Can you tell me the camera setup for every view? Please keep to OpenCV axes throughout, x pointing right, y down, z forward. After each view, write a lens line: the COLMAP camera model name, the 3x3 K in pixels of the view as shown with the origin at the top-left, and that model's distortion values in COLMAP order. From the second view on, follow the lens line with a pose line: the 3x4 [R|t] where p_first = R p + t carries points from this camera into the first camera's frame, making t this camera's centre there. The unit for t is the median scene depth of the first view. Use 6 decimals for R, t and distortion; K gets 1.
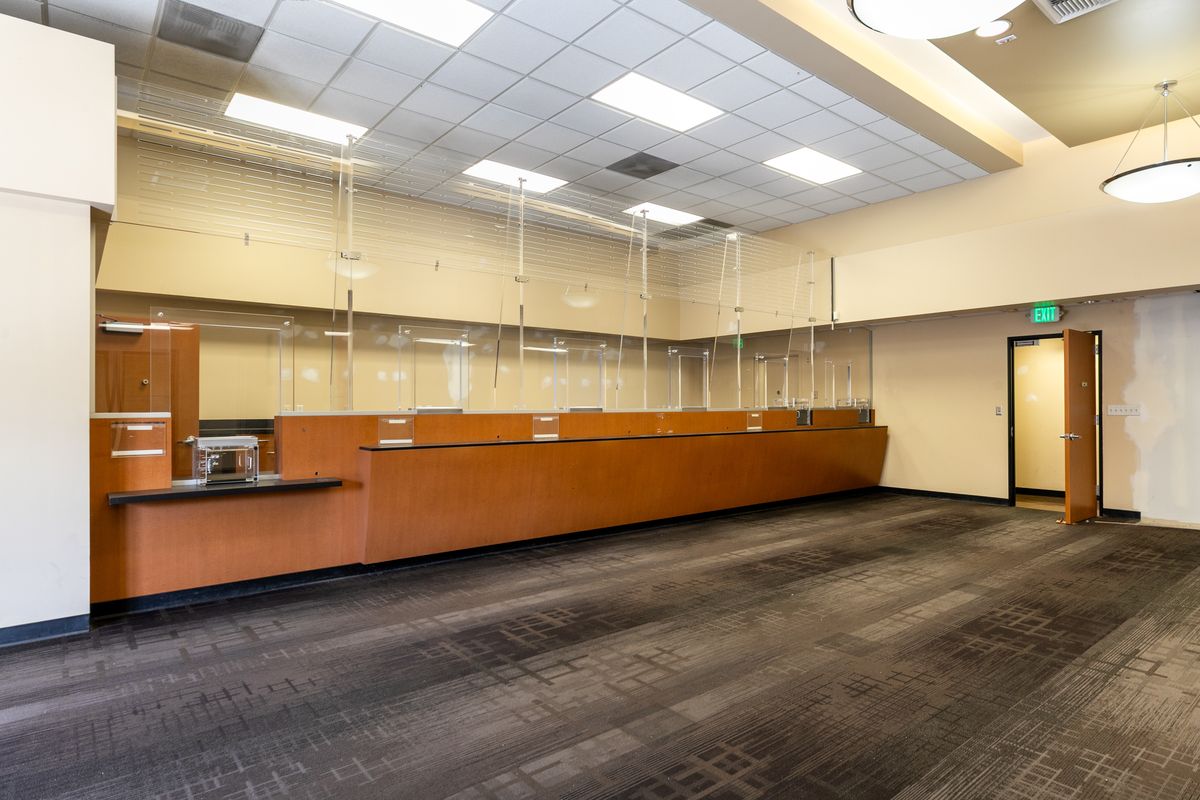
lens RADIAL K [[653.7, 0, 601.8], [0, 653.7, 404.3], [0, 0, 1]] dist [0.000426, -0.000366]
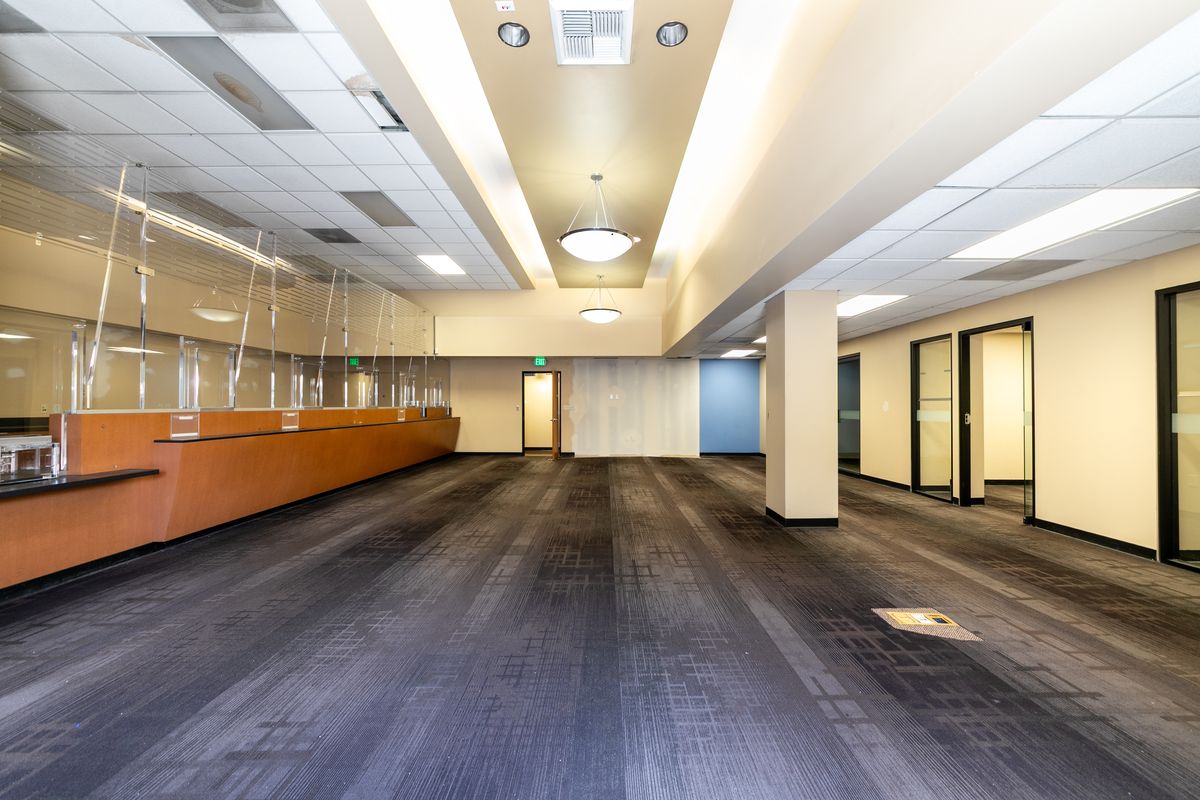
lens RADIAL K [[439.7, 0, 602.6], [0, 439.7, 402.1], [0, 0, 1]] dist [0.002255, 0.000283]
pose [[0.645192, 0.008324, 0.763975, -0.283828], [-0.003586, 0.999963, -0.007867, 0.001089], [-0.764012, 0.002336, 0.645198, -0.057251]]
